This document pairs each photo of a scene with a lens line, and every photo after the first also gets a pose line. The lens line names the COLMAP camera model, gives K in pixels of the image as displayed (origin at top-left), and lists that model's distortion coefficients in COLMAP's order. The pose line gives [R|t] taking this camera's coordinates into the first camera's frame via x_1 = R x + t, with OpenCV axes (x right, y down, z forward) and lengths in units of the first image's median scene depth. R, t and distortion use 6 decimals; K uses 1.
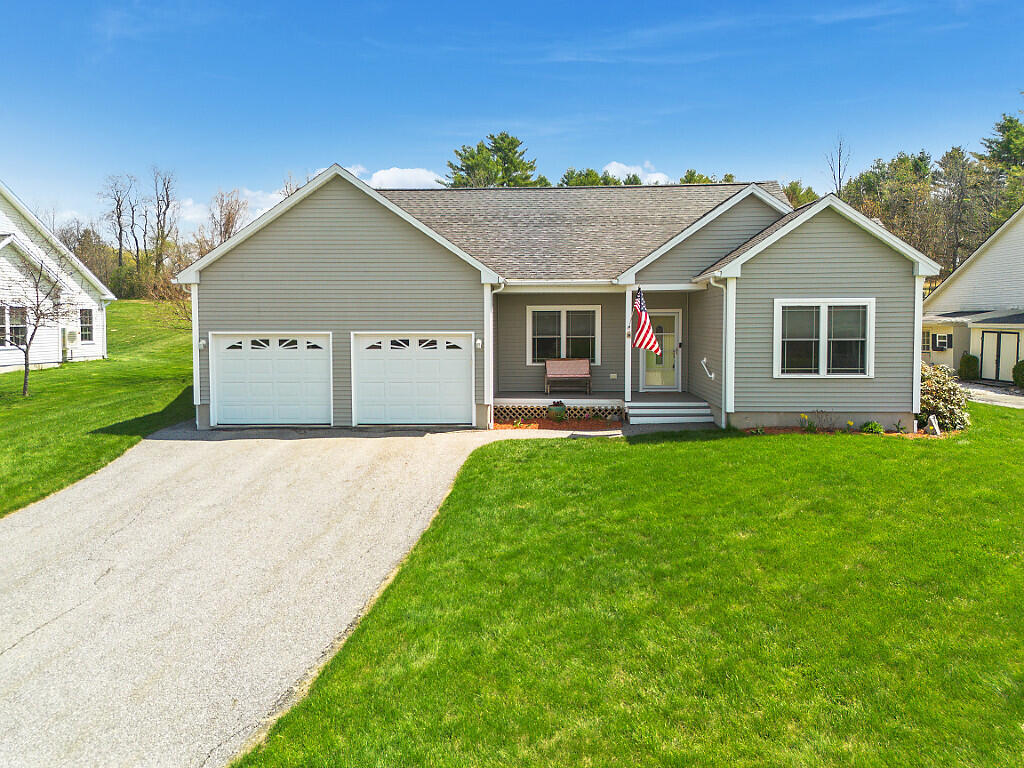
lens RADIAL K [[718.5, 0, 510.5], [0, 718.5, 382.4], [0, 0, 1]] dist [0.066492, -0.057934]
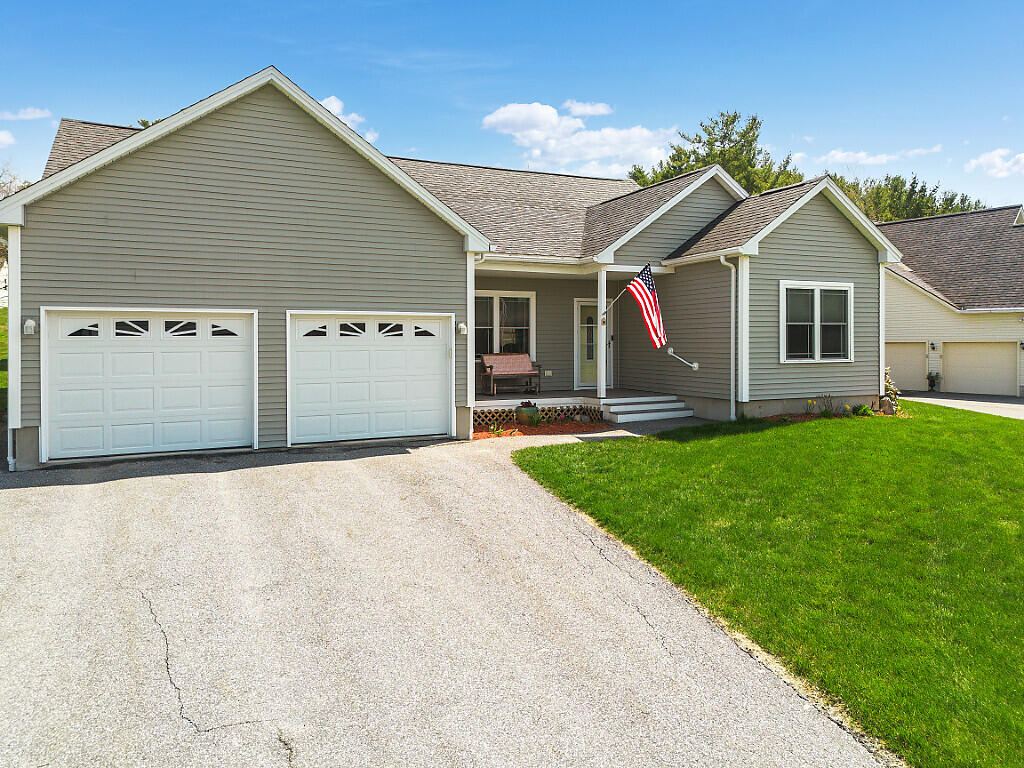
lens RADIAL K [[731.2, 0, 512.9], [0, 731.2, 364.5], [0, 0, 1]] dist [0.073160, -0.061487]
pose [[0.888696, -0.014766, 0.458259, -0.351205], [0.039746, 0.998200, -0.044914, 0.021945], [-0.456771, 0.058129, 0.887683, 0.272002]]
